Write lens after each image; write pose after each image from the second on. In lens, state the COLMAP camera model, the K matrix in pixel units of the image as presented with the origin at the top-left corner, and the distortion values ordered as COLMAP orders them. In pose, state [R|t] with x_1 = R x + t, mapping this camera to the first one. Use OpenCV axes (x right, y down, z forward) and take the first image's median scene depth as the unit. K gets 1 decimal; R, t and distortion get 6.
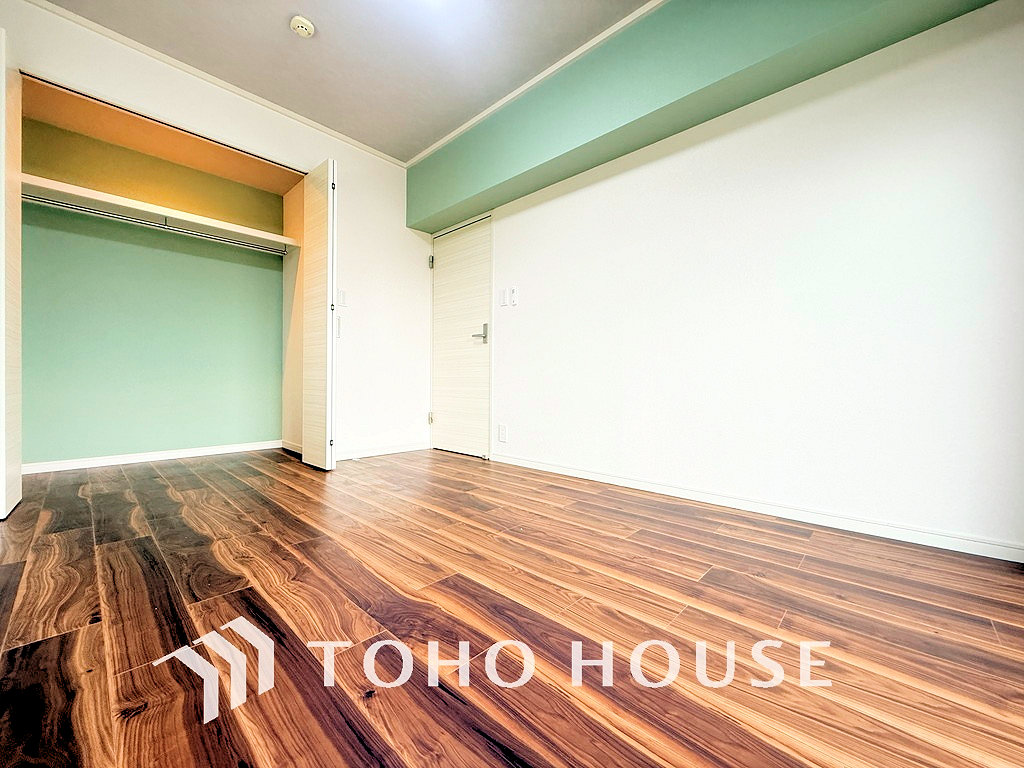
lens RADIAL K [[409.2, 0, 510.8], [0, 409.2, 381.1], [0, 0, 1]] dist [-0.003533, 0.000043]
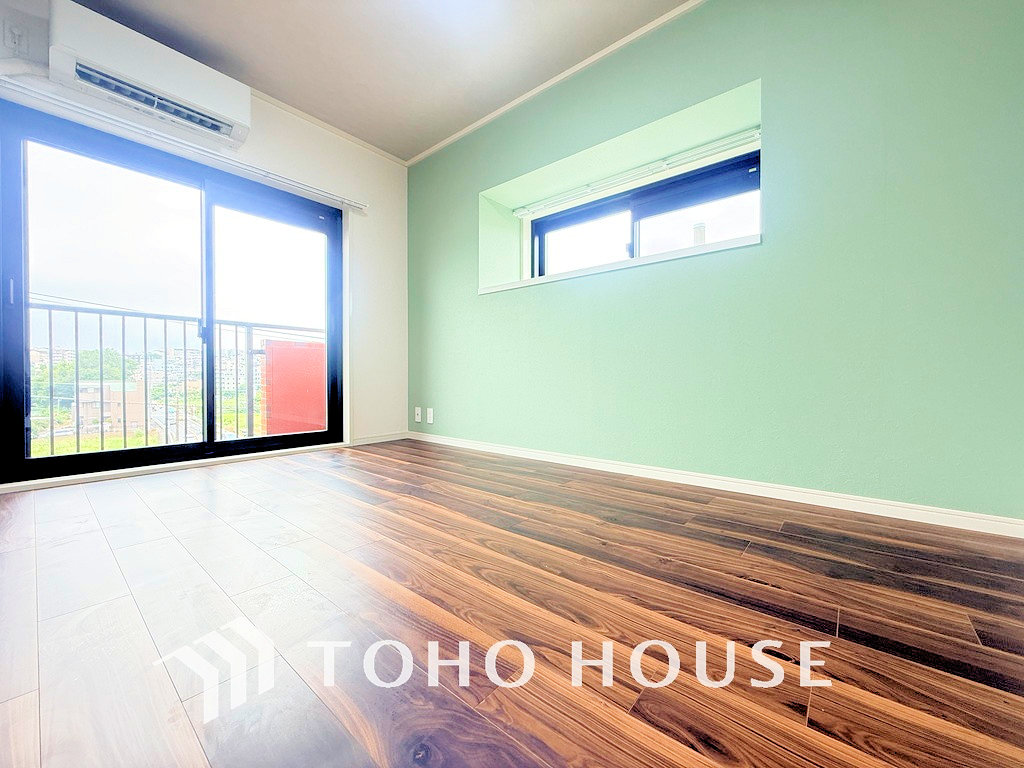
lens RADIAL K [[409.2, 0, 510.9], [0, 409.2, 383.4], [0, 0, 1]] dist [-0.003533, 0.000043]
pose [[-0.998851, -0.002620, -0.047848, -0.458434], [-0.003098, 0.999946, 0.009915, 0.035144], [0.047820, 0.010052, -0.998805, 2.102638]]
